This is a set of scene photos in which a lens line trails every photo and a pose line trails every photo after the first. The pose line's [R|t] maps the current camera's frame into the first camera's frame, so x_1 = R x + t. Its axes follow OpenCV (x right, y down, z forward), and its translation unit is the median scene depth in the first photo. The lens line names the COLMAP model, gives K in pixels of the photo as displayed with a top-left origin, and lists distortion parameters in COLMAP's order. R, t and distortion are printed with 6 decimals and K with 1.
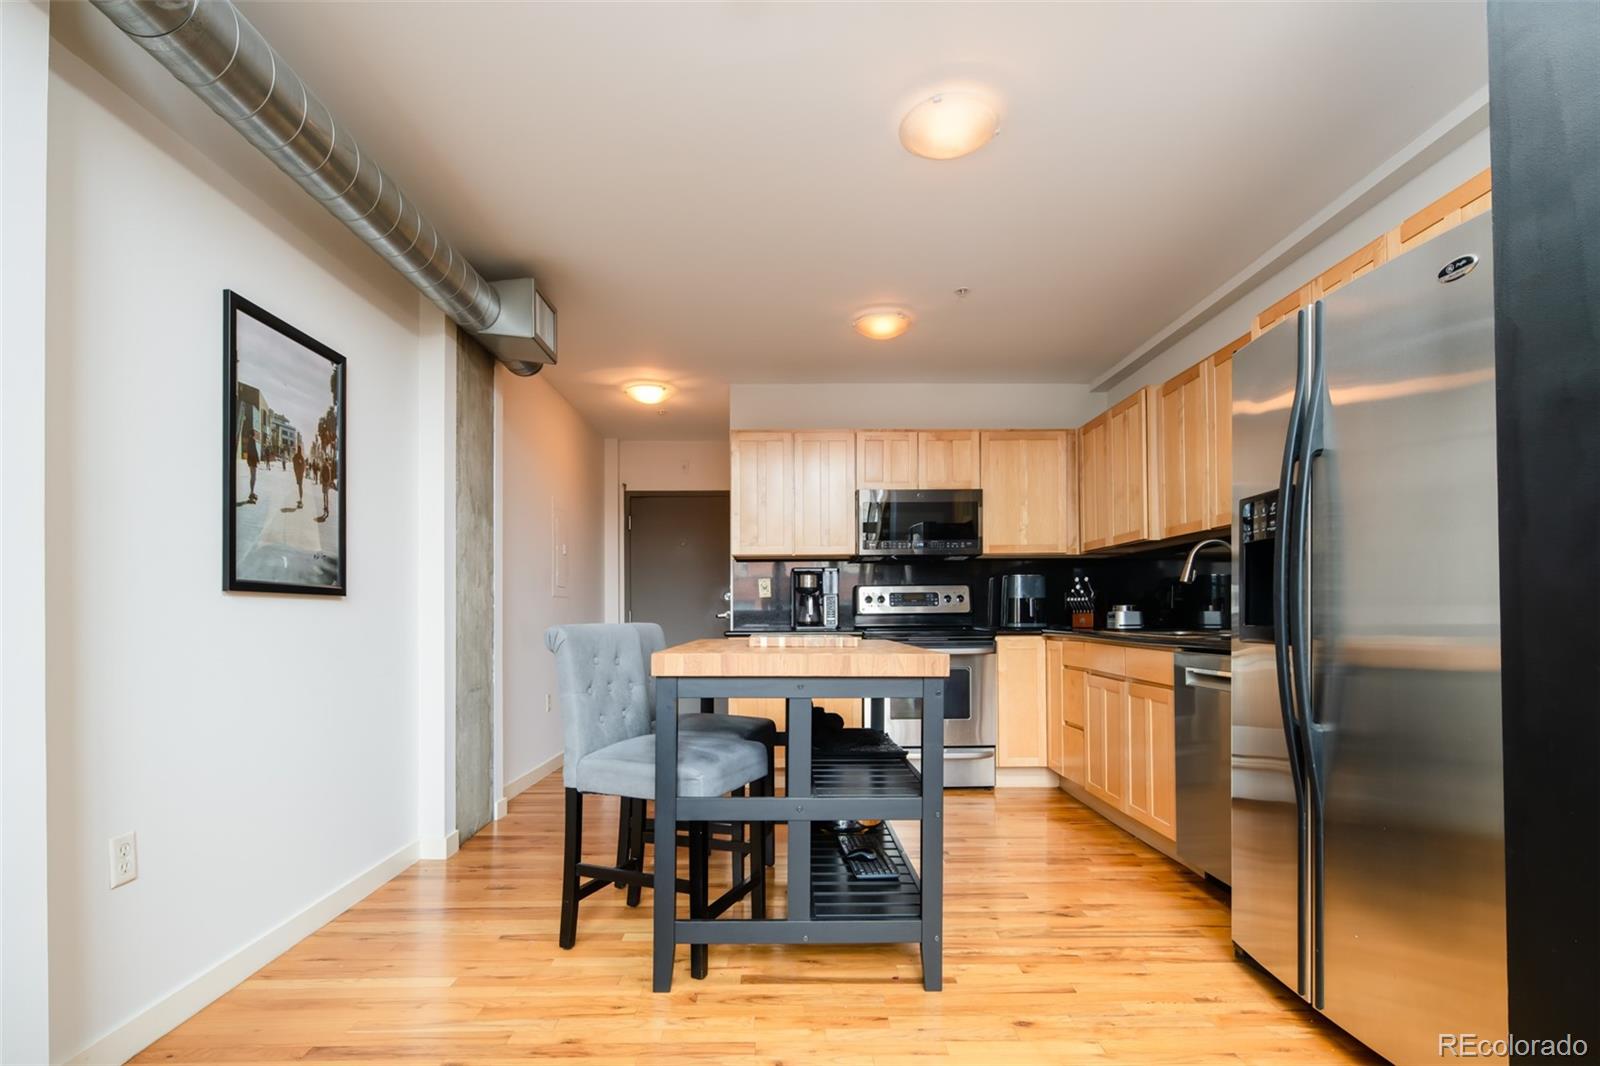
lens RADIAL K [[791.2, 0, 792.0], [0, 791.2, 600.2], [0, 0, 1]] dist [-0.003432, -0.000655]
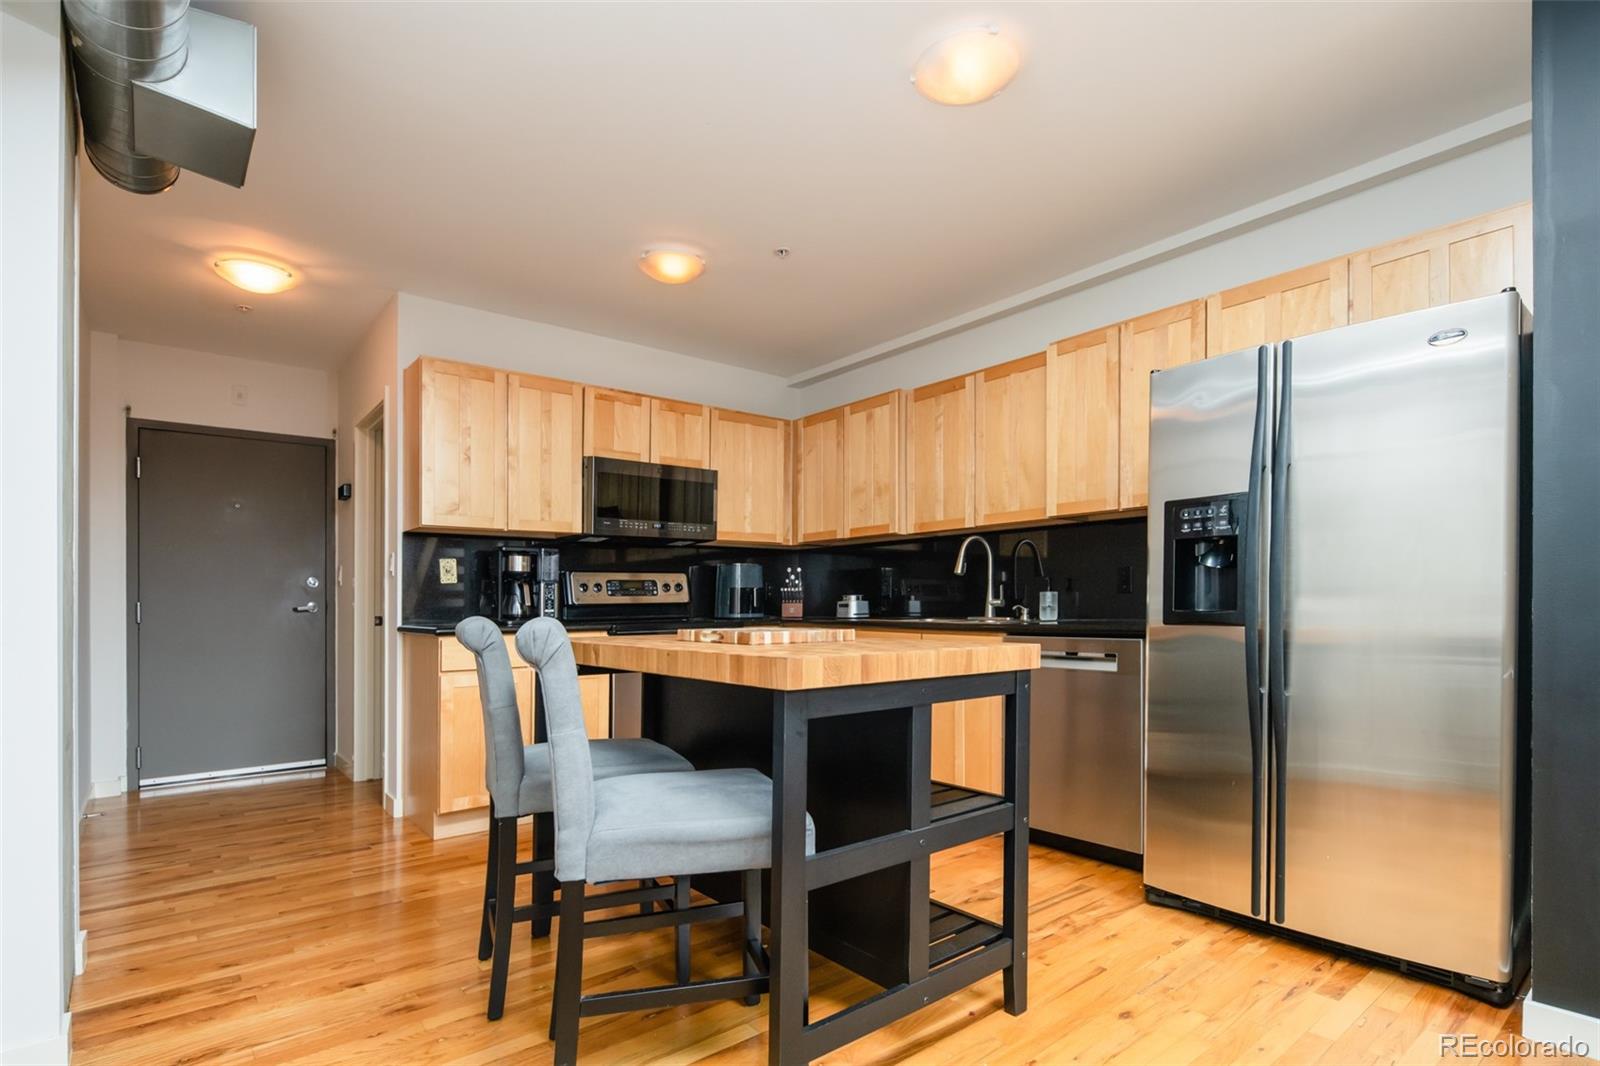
lens RADIAL K [[791.2, 0, 804.0], [0, 791.2, 602.9], [0, 0, 1]] dist [-0.003432, -0.000655]
pose [[0.776792, -0.002228, 0.629754, -0.263638], [-0.005731, 0.999927, 0.010606, 0.005367], [-0.629732, -0.011848, 0.776722, 0.203678]]
